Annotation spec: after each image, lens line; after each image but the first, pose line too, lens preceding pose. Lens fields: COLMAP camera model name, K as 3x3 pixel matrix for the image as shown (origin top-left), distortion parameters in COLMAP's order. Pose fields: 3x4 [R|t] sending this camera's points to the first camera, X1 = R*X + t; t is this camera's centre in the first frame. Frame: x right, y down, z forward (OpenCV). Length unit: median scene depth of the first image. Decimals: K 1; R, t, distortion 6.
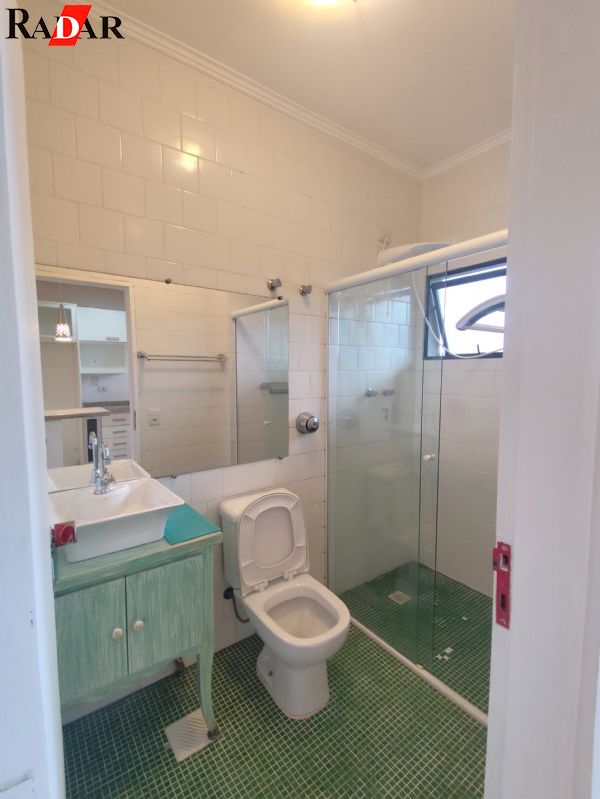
lens RADIAL K [[370.5, 0, 301.4], [0, 370.5, 399.8], [0, 0, 1]] dist [0.061149, -0.036149]
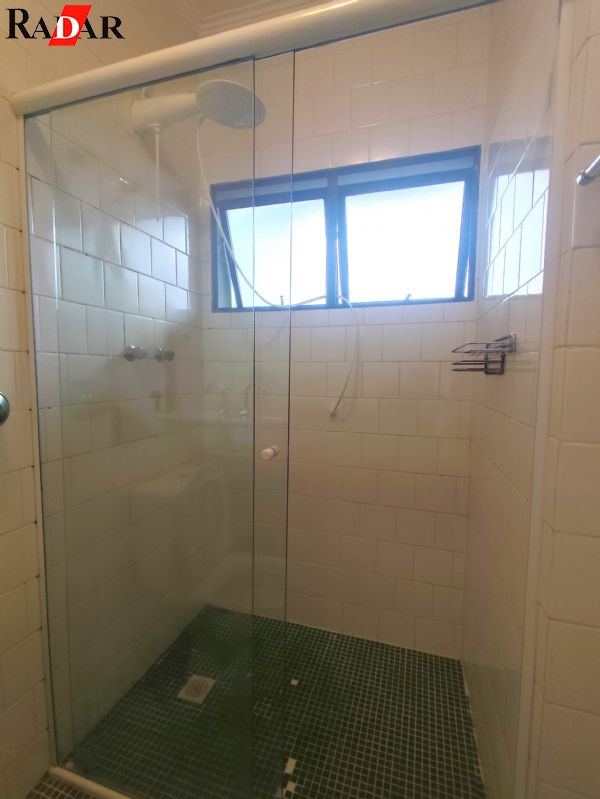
lens RADIAL K [[370.5, 0, 301.4], [0, 370.5, 399.8], [0, 0, 1]] dist [0.061149, -0.036149]
pose [[0.802908, -0.041183, 0.594679, 0.050544], [0.037523, 0.999124, 0.018530, 0.052322], [-0.594921, 0.007436, 0.803750, 0.396927]]
